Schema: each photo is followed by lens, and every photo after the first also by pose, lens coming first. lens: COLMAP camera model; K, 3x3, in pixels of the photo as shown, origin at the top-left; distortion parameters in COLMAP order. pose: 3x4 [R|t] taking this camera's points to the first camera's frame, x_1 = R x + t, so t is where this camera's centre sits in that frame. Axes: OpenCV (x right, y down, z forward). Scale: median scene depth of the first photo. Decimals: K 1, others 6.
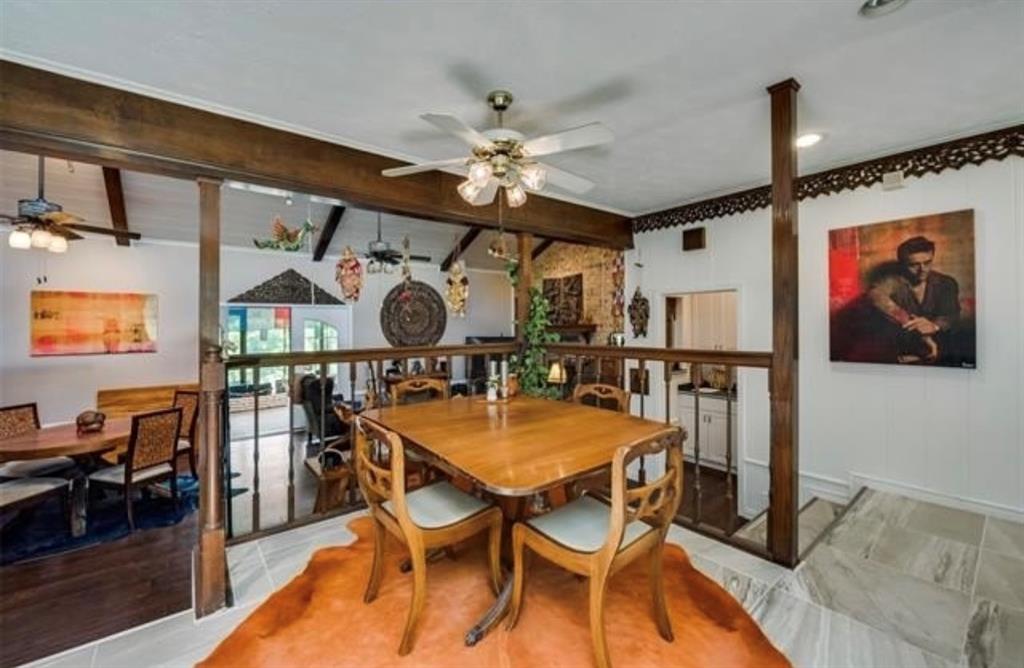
lens RADIAL K [[409.0, 0, 499.5], [0, 409.0, 328.8], [0, 0, 1]] dist [0.021128, -0.002777]
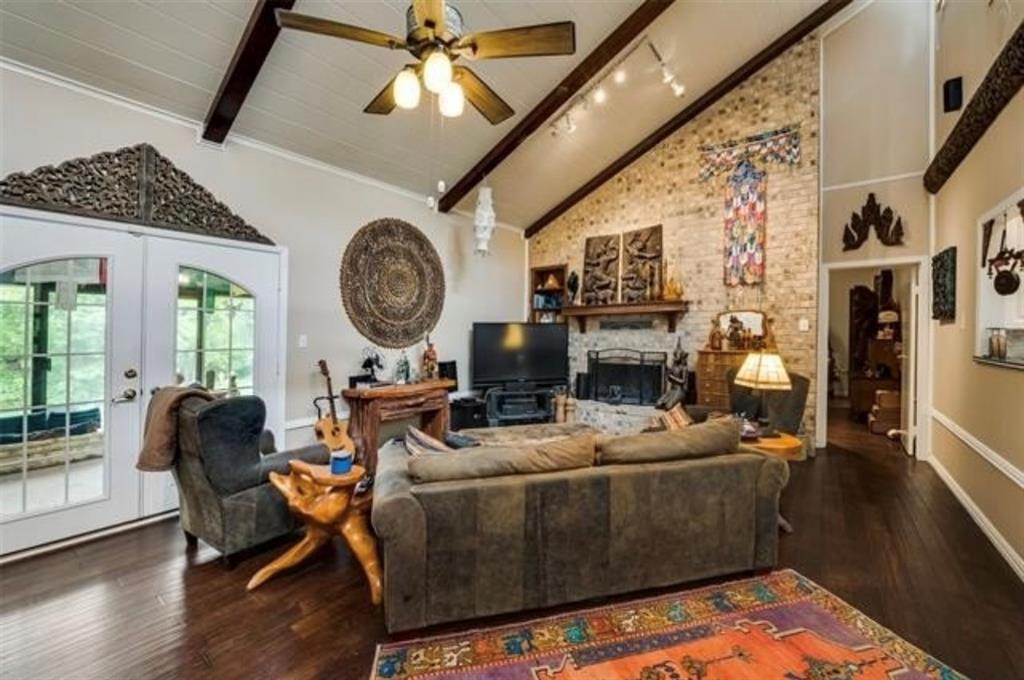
lens RADIAL K [[419.4, 0, 508.3], [0, 419.4, 332.5], [0, 0, 1]] dist [-0.003165, -0.000023]
pose [[0.972358, 0.002431, 0.233484, -0.207948], [-0.000099, 0.999950, -0.010002, 0.047774], [-0.233497, 0.009702, 0.972309, 0.423083]]
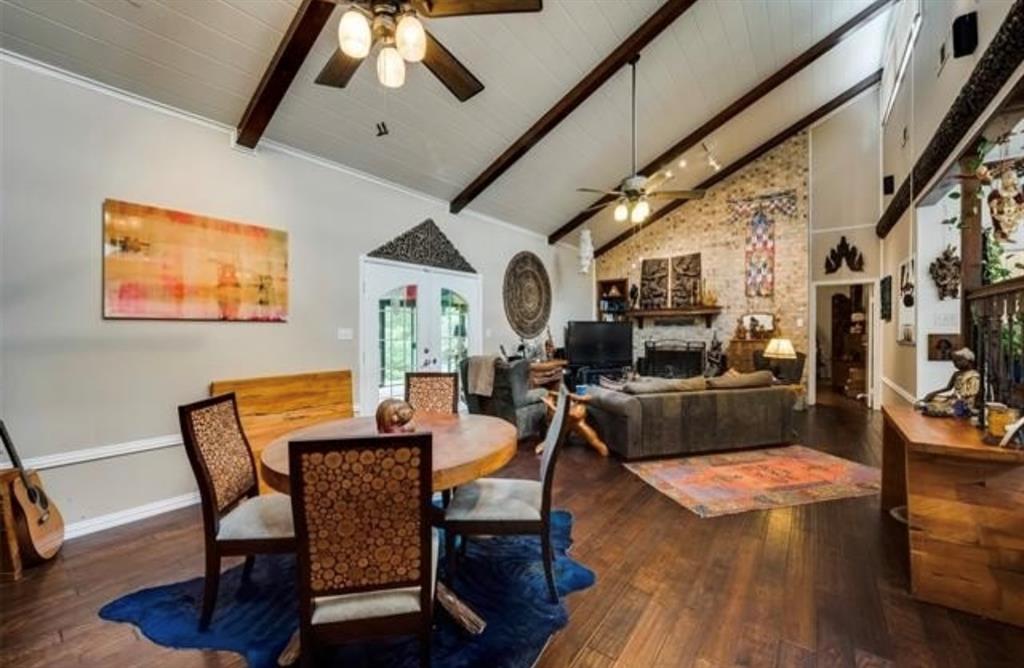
lens RADIAL K [[409.0, 0, 527.2], [0, 409.0, 323.5], [0, 0, 1]] dist [0.021128, -0.002777]
pose [[0.961888, 0.005616, 0.273385, -0.465990], [0.001041, 0.999707, -0.024200, 0.053030], [-0.273441, 0.023562, 0.961600, 0.211404]]
